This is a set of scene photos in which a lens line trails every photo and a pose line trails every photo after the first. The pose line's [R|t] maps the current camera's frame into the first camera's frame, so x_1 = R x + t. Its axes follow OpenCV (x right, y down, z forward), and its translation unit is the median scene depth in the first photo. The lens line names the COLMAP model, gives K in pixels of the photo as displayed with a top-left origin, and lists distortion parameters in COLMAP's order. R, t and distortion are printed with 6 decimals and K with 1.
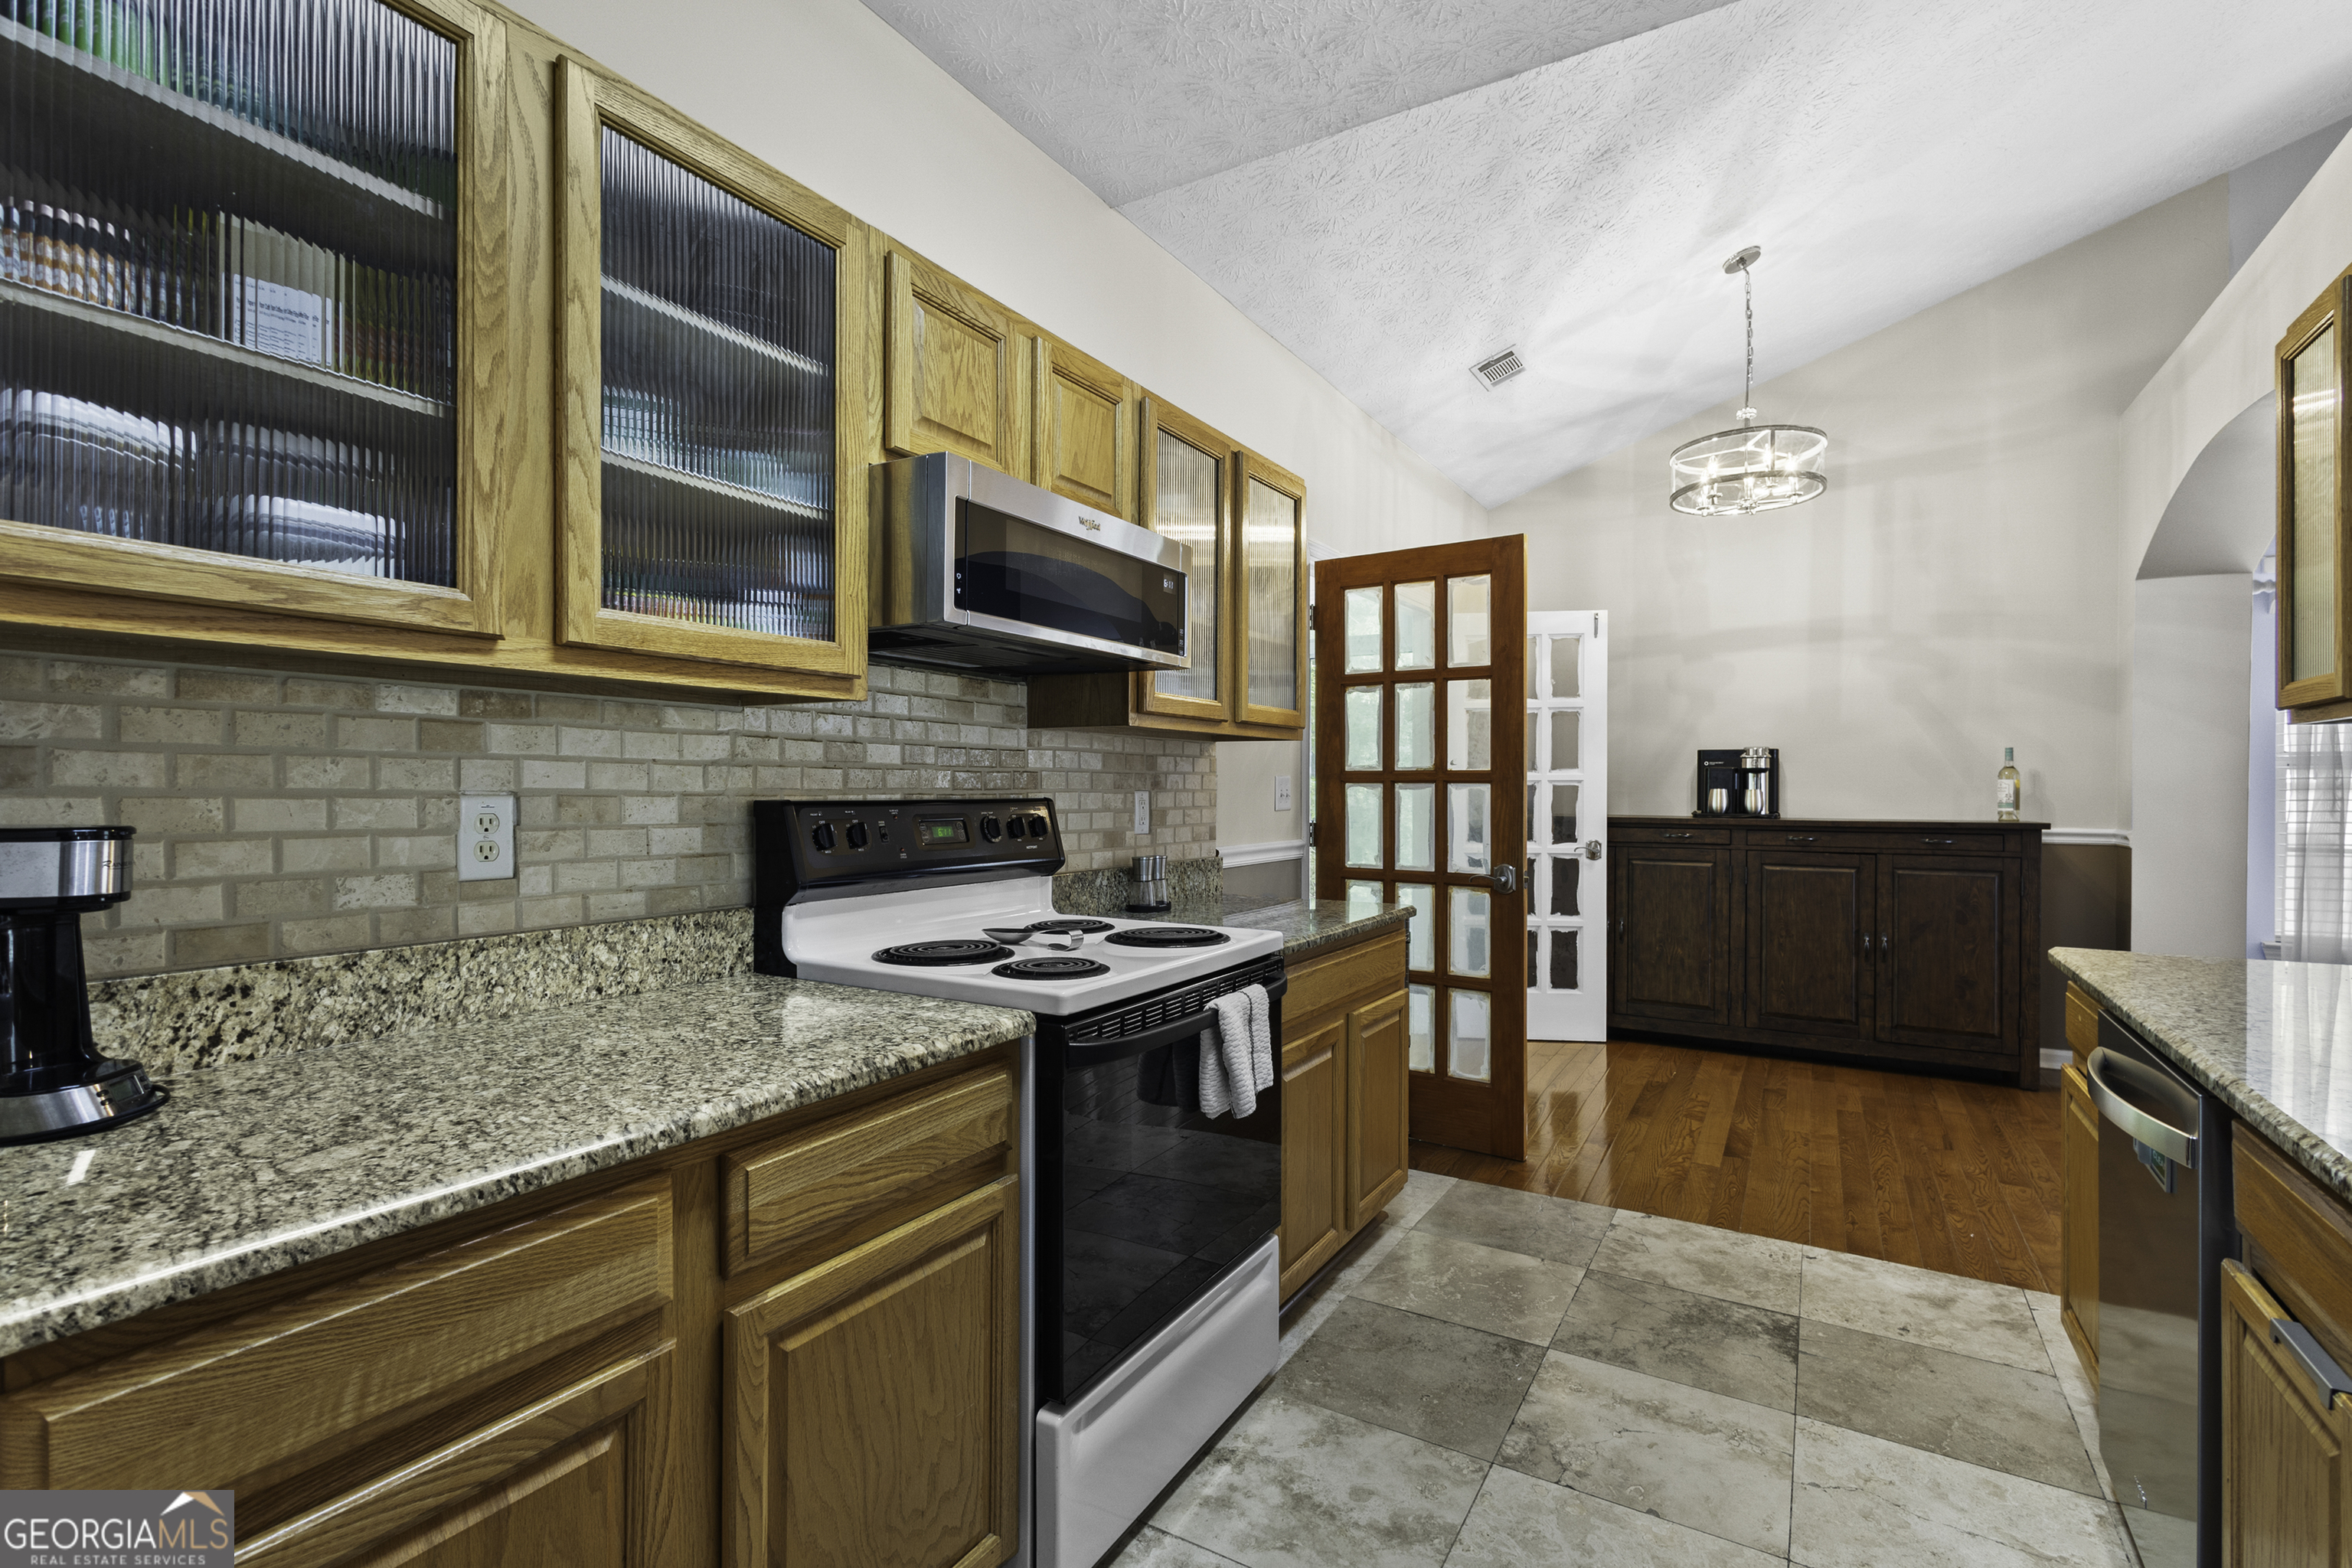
lens RADIAL K [[1083.7, 0, 1176.5], [0, 1083.7, 787.5], [0, 0, 1]] dist [0.015516, -0.004464]
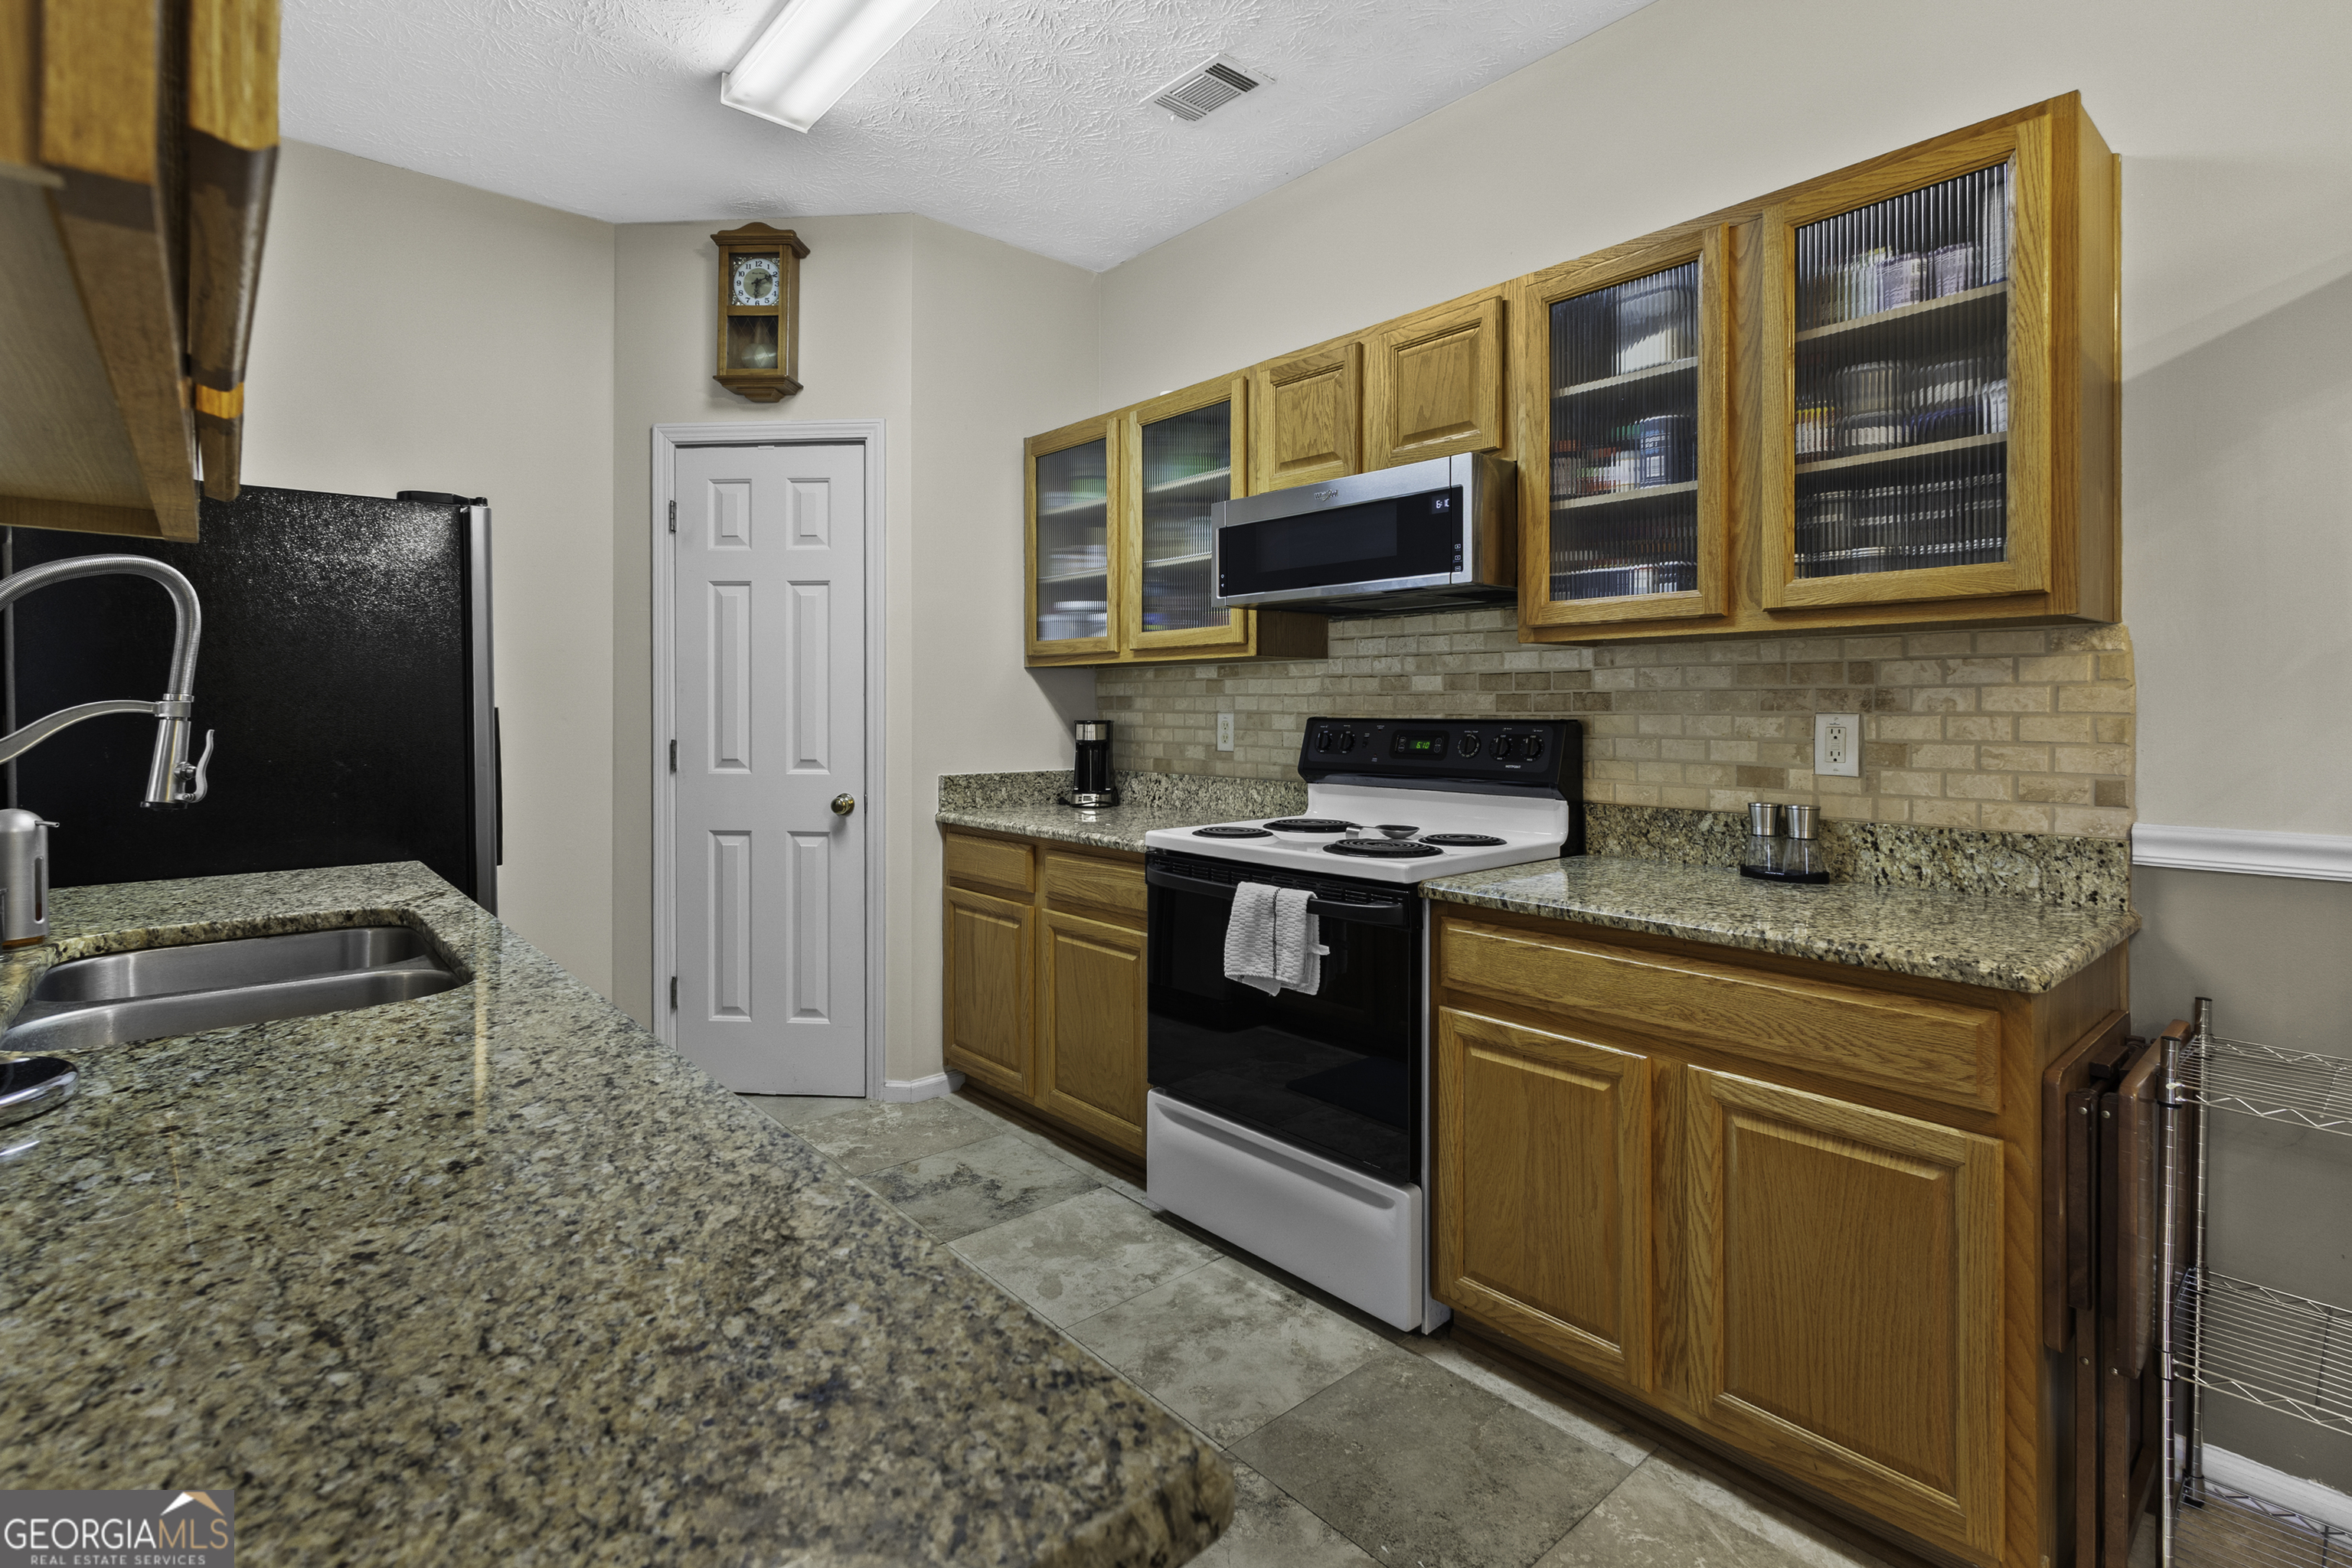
lens RADIAL K [[1083.7, 0, 1166.2], [0, 1083.7, 711.6], [0, 0, 1]] dist [0.015516, -0.004464]
pose [[-0.306887, 0.000907, -0.951746, 1.180911], [-0.000662, 0.999999, 0.001167, 0.001717], [0.951746, 0.000988, -0.306886, 1.241012]]
